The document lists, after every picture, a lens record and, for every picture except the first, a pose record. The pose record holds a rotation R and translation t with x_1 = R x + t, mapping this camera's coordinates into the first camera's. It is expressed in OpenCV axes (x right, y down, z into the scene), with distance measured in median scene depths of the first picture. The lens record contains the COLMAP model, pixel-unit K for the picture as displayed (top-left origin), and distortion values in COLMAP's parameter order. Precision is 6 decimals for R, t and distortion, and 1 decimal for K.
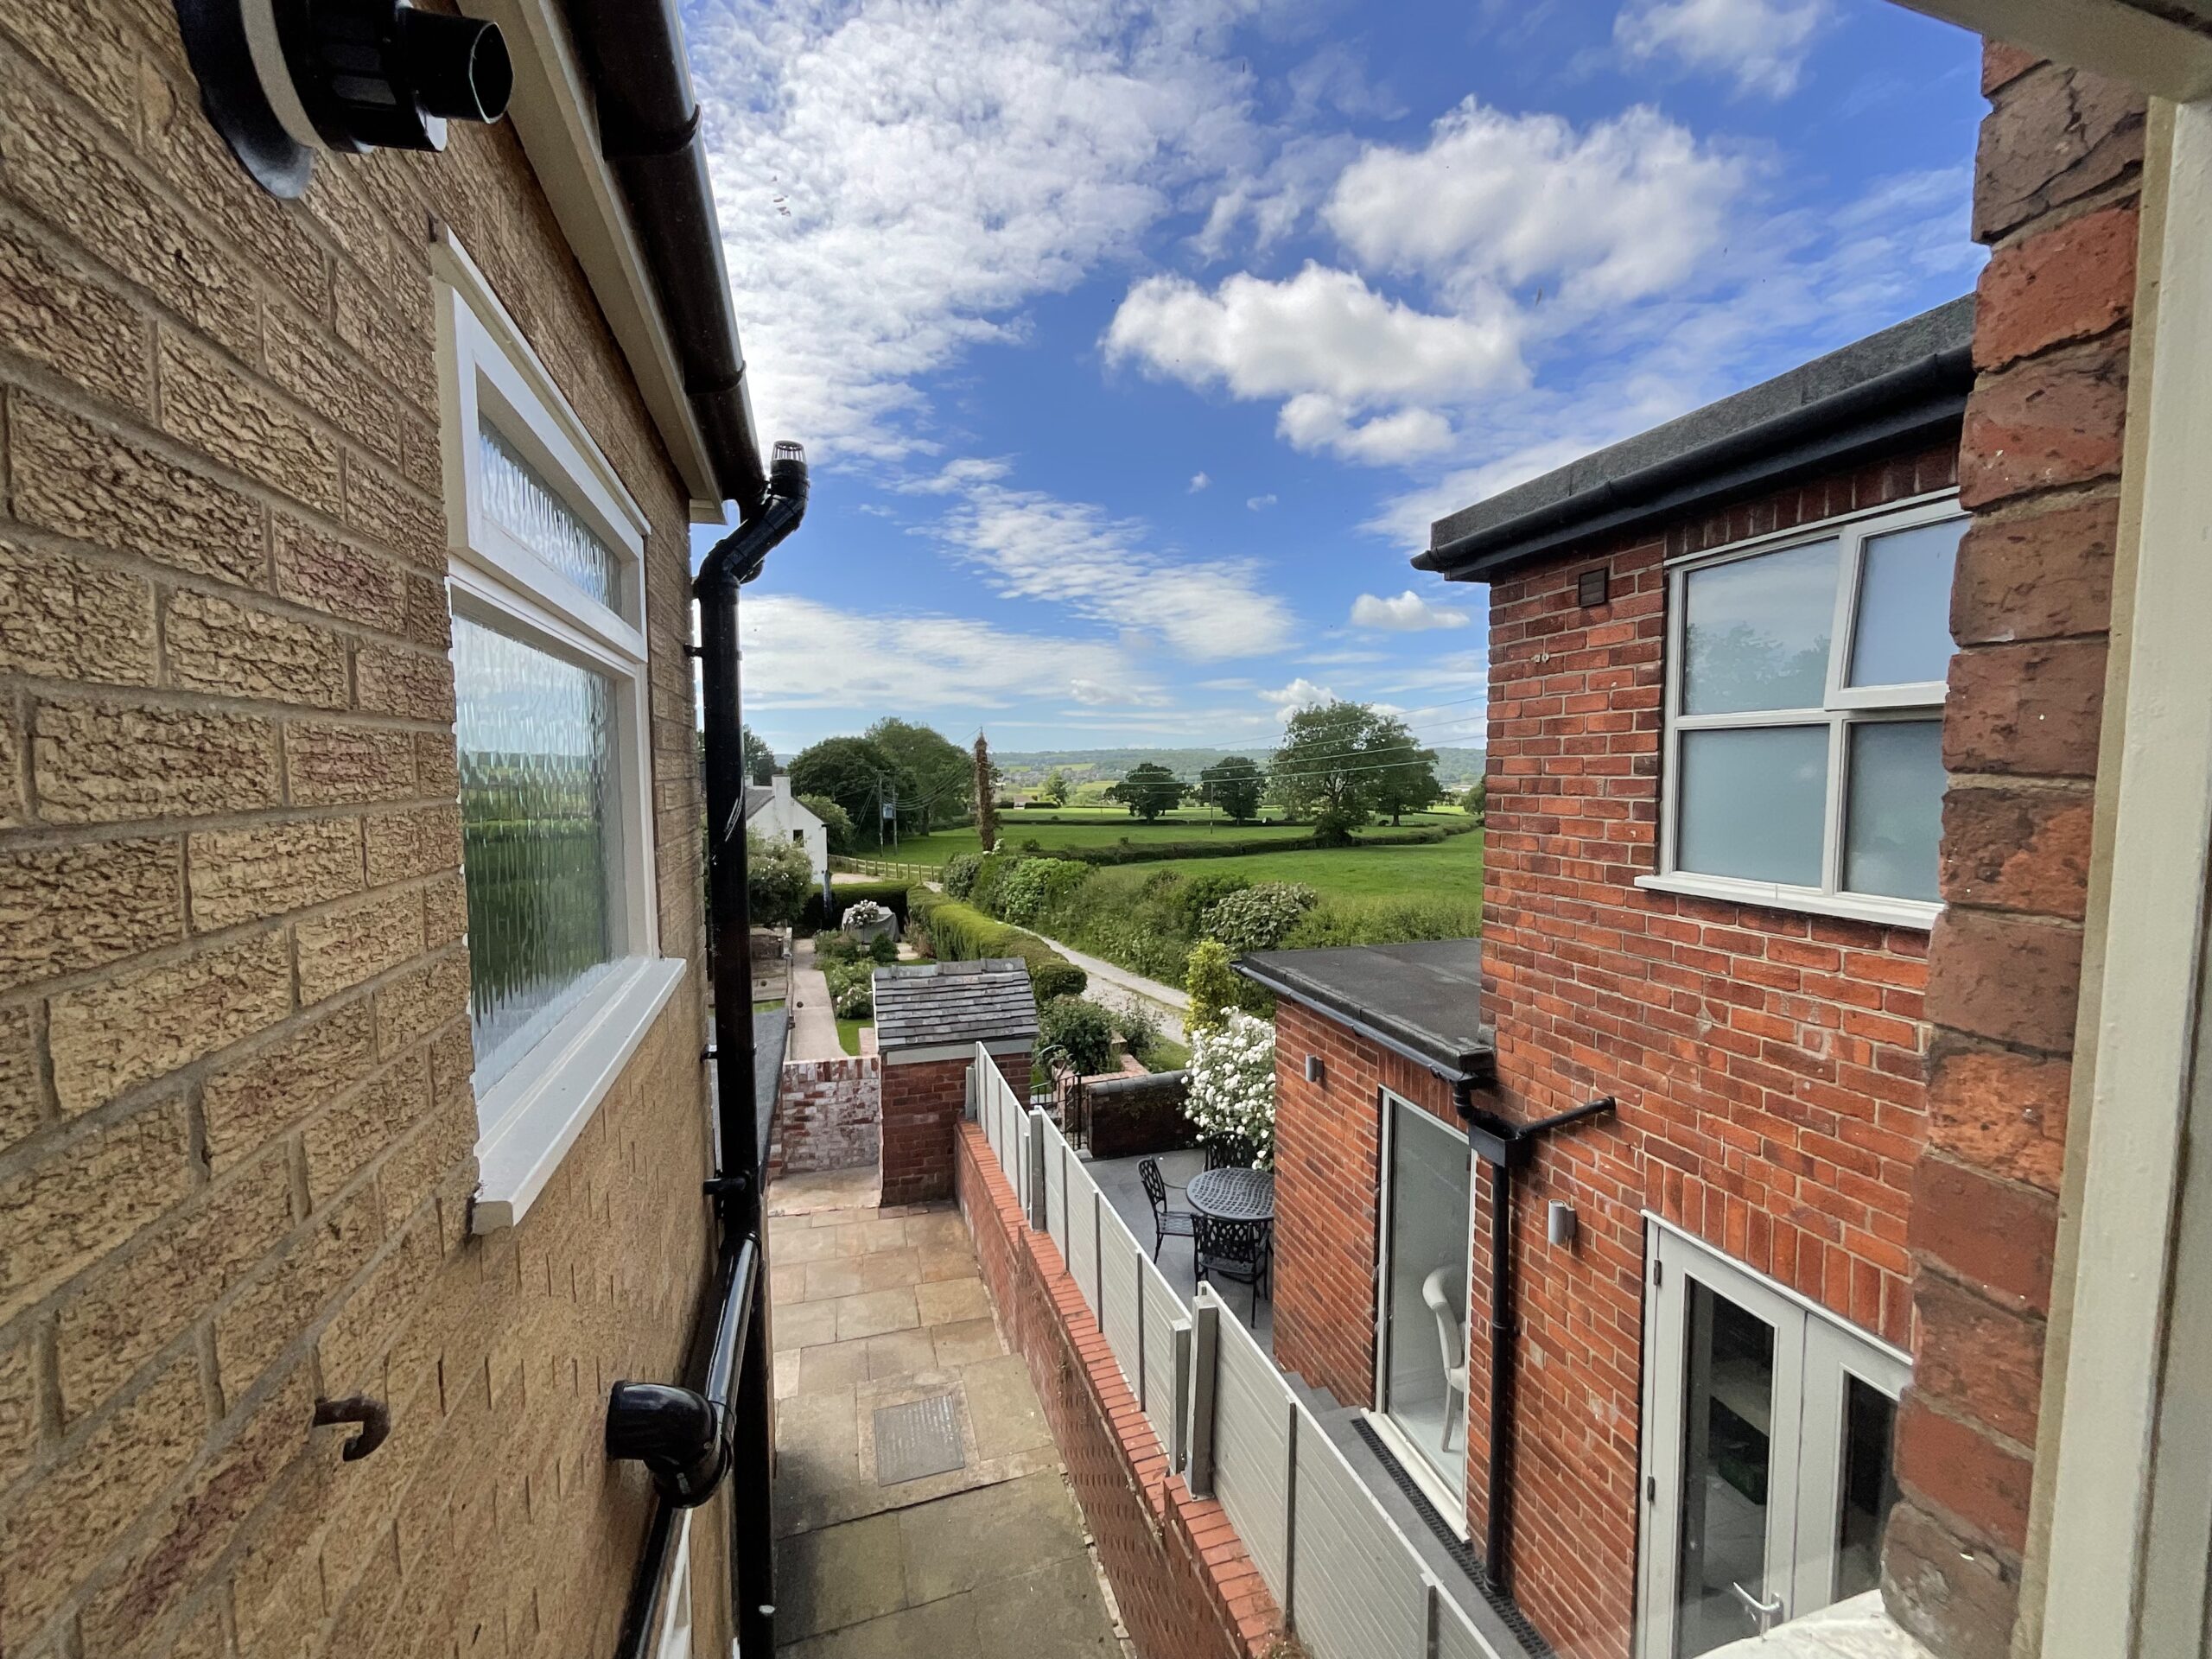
lens RADIAL K [[894.2, 0, 1113.9], [0, 894.2, 825.3], [0, 0, 1]] dist [0.000437, 0.000083]
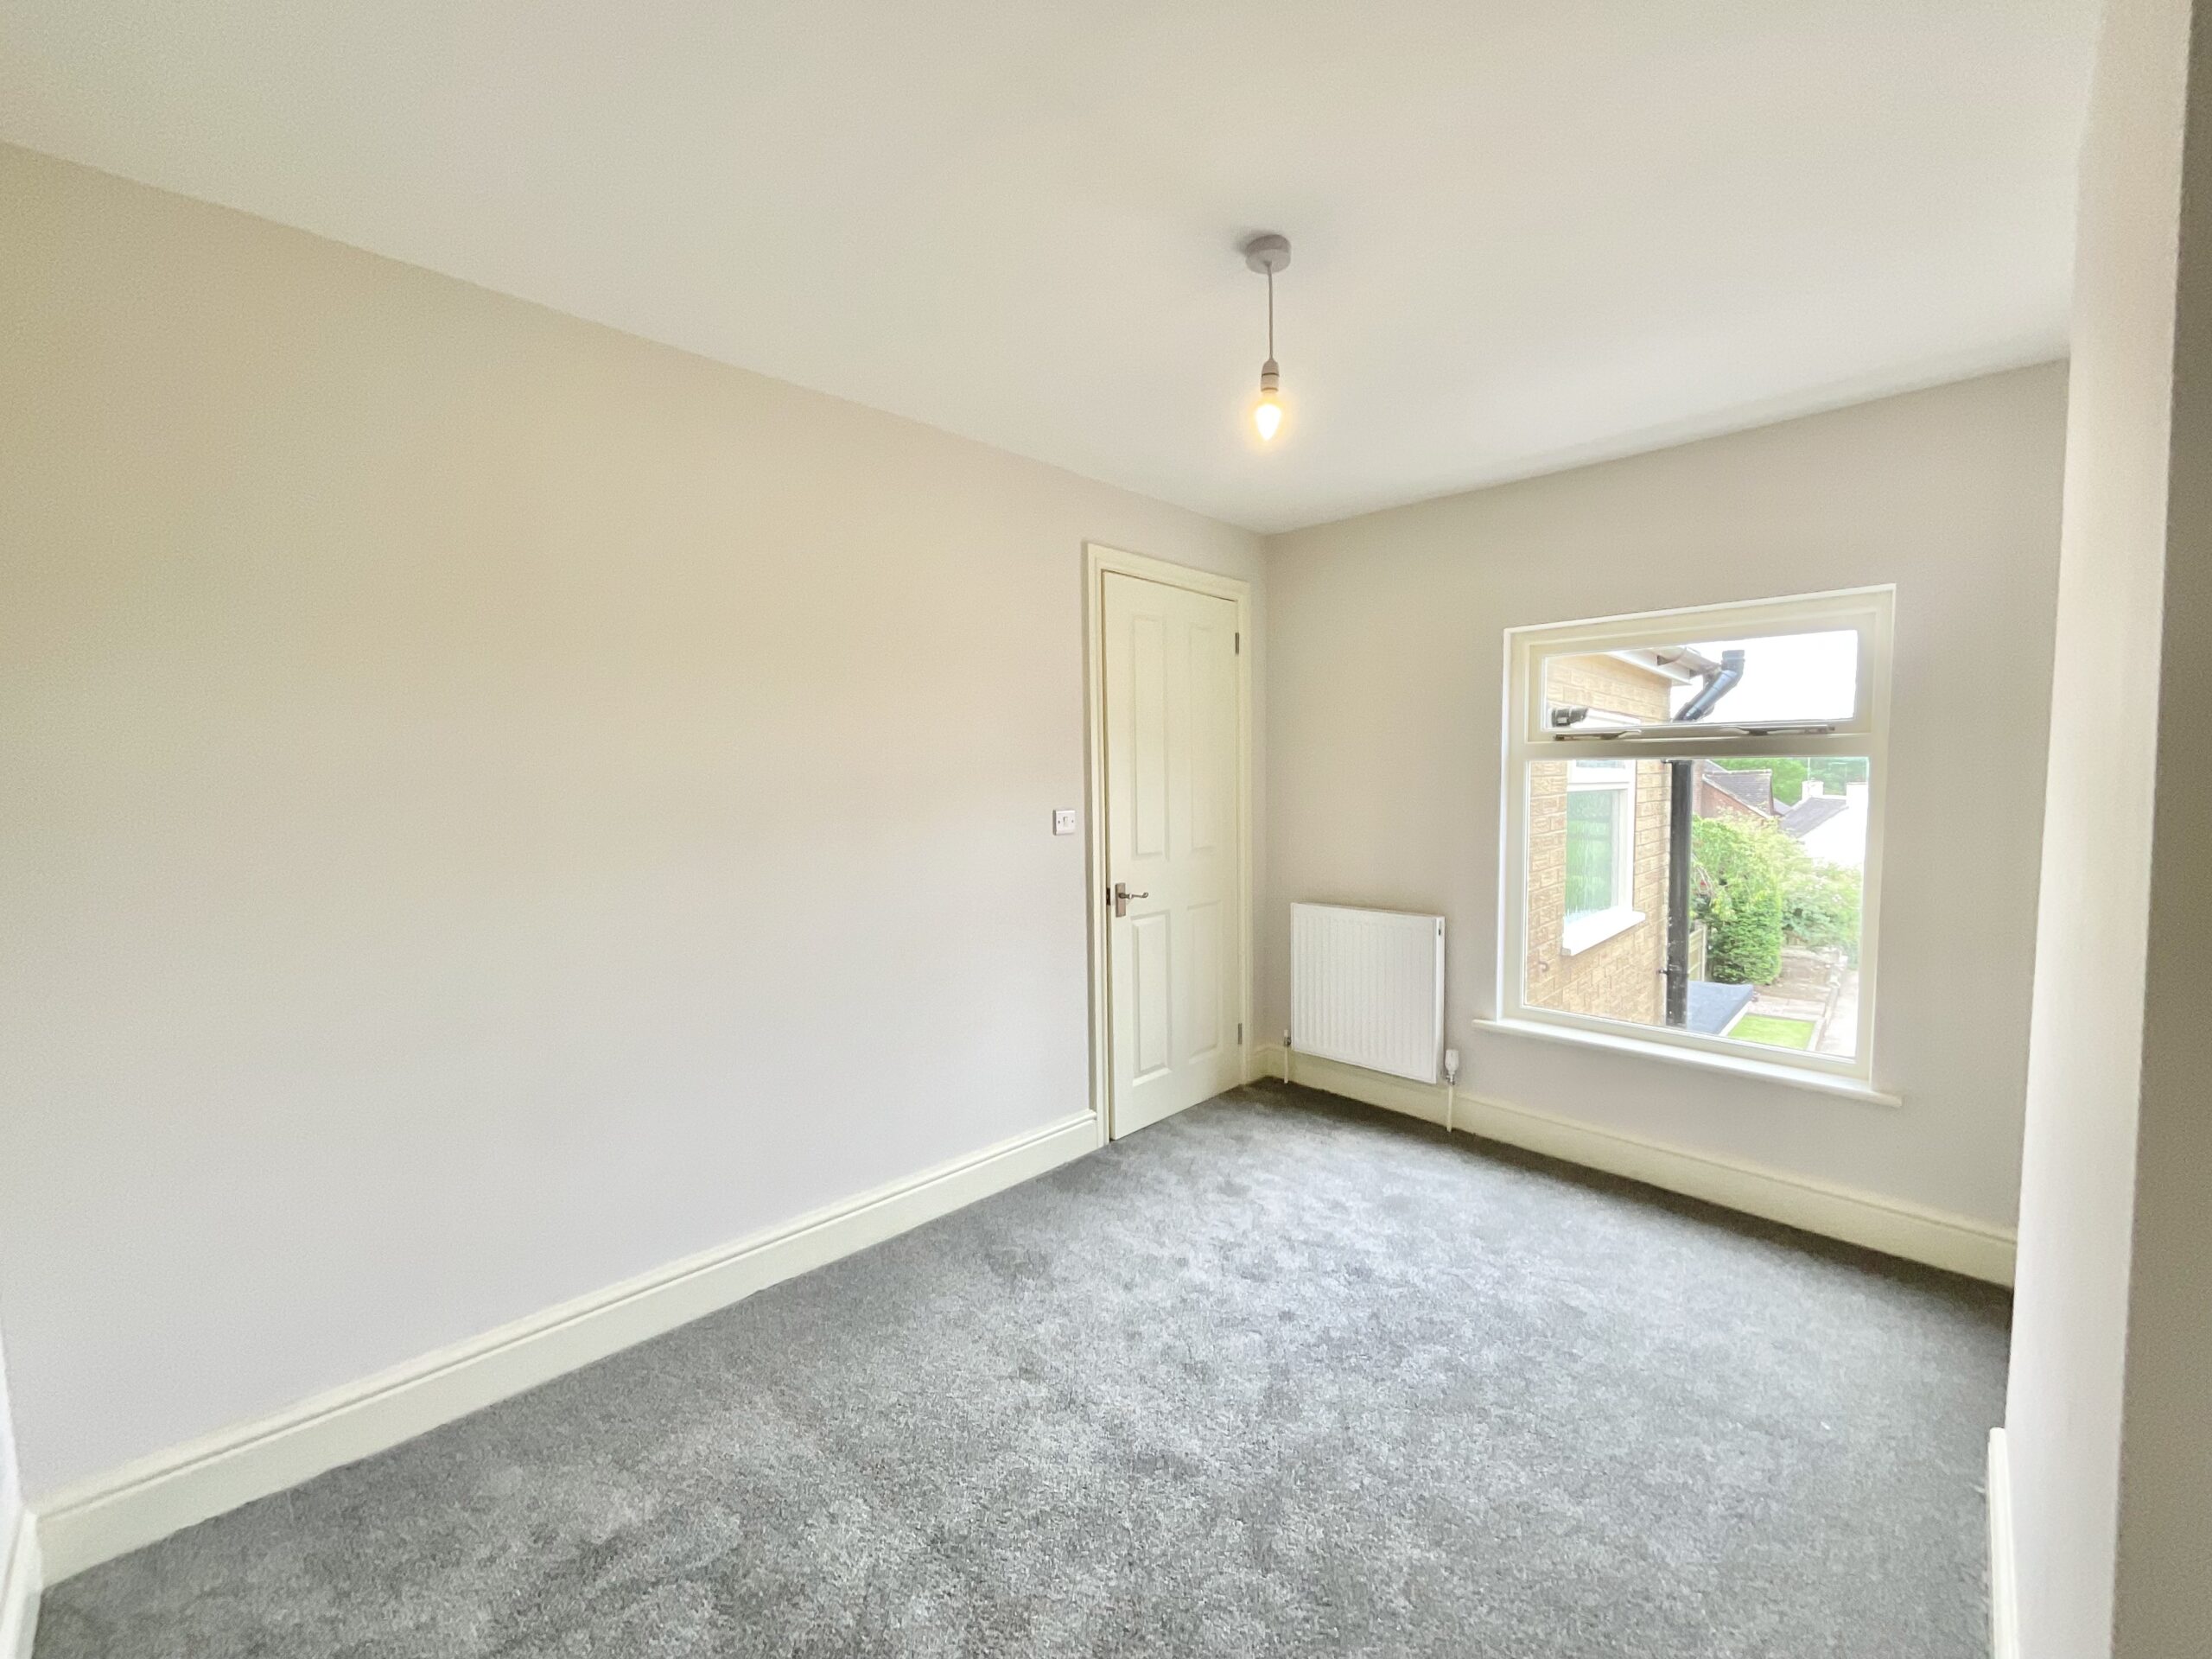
lens RADIAL K [[894.2, 0, 1113.9], [0, 894.2, 825.3], [0, 0, 1]] dist [0.000437, 0.000083]
pose [[0.487449, 0.049791, -0.871731, 0.596676], [-0.051452, 0.998276, 0.028248, -0.047619], [0.871634, 0.031083, 0.489170, -0.919812]]
